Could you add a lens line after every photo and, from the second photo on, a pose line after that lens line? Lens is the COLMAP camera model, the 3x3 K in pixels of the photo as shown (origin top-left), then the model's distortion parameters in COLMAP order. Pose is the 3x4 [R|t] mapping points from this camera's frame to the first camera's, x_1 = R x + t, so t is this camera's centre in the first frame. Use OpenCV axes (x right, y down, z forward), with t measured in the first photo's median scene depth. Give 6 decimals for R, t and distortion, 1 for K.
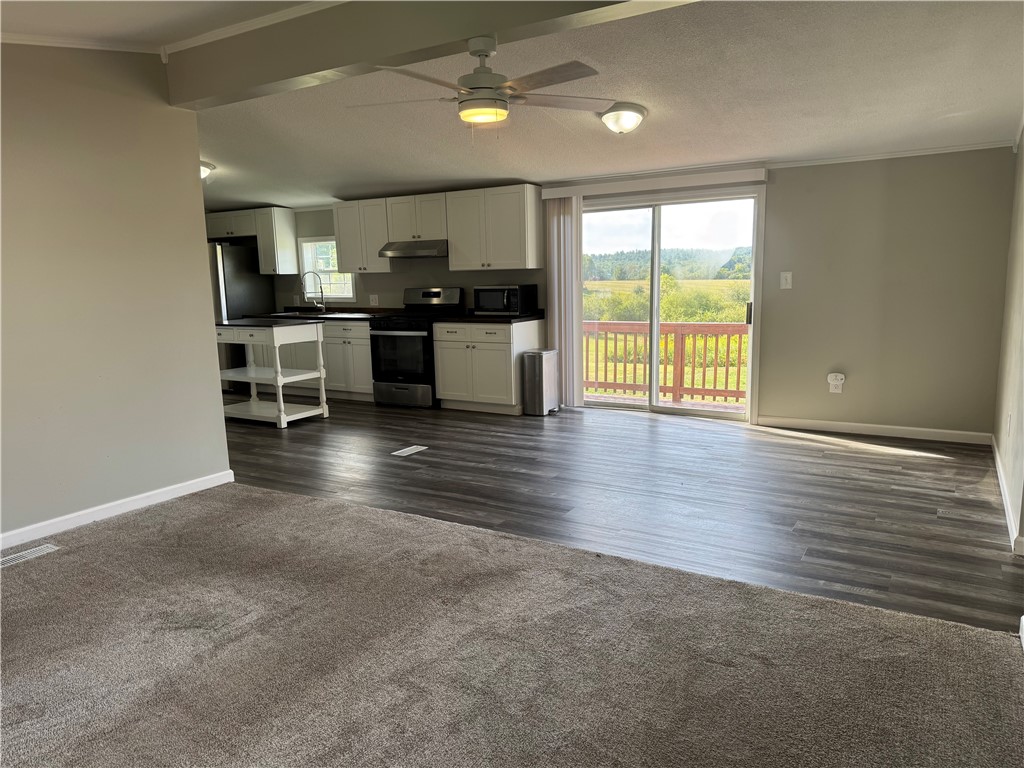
lens RADIAL K [[715.7, 0, 512.0], [0, 715.7, 384.0], [0, 0, 1]] dist [0.089231, -0.104220]
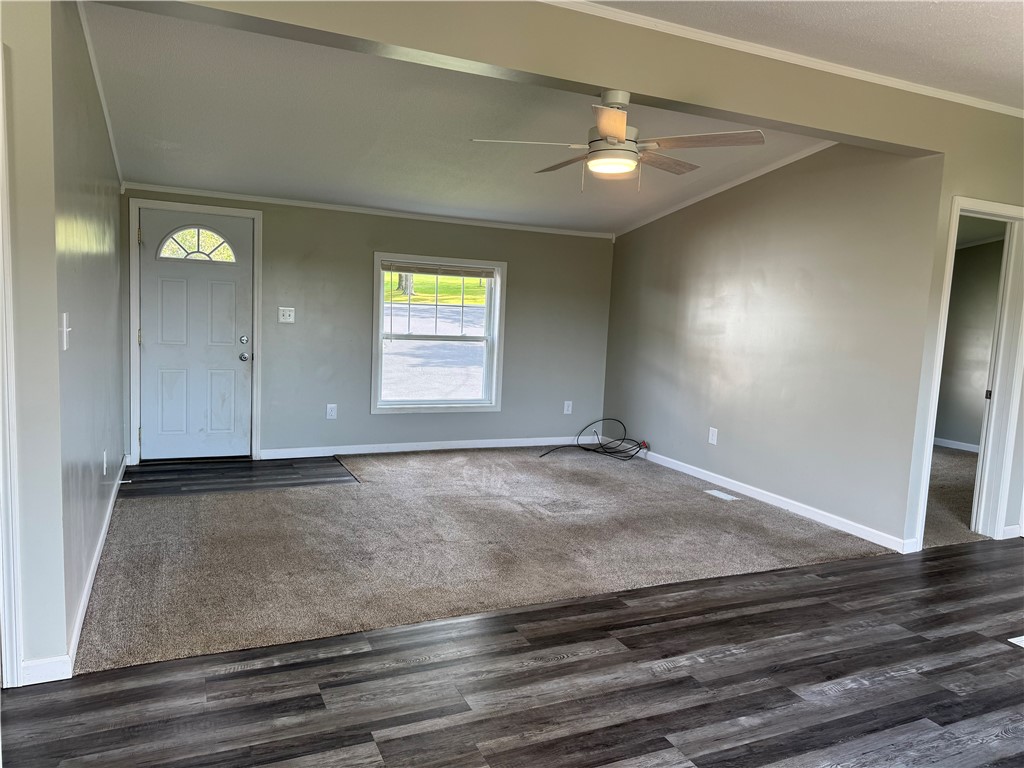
lens RADIAL K [[715.7, 0, 512.0], [0, 715.7, 384.0], [0, 0, 1]] dist [0.089231, -0.104220]
pose [[-0.564131, 0.089971, -0.820769, 0.613466], [-0.156709, 0.964311, 0.213416, -0.186460], [0.810678, 0.249016, -0.529899, 1.032342]]
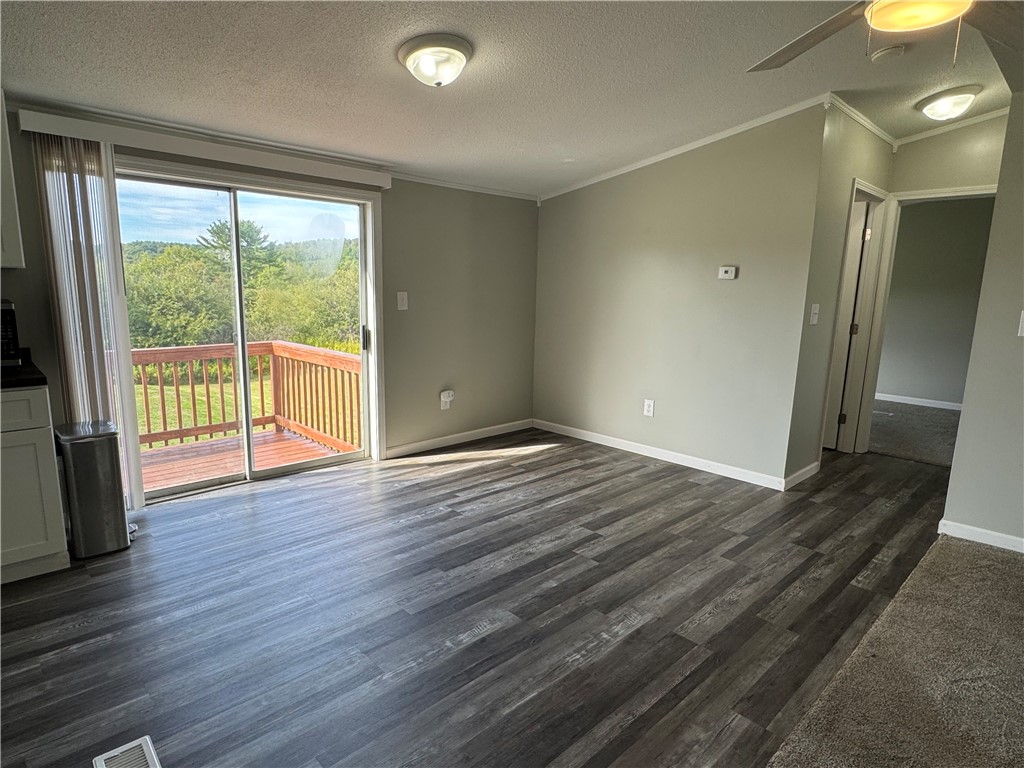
lens RADIAL K [[575.6, 0, 512.0], [0, 575.6, 384.0], [0, 0, 1]] dist [0.001329, -0.000178]
pose [[0.255497, -0.131267, 0.957857, -0.385633], [0.118427, 0.987528, 0.103744, -0.119829], [-0.959529, 0.086930, 0.267856, 0.827310]]
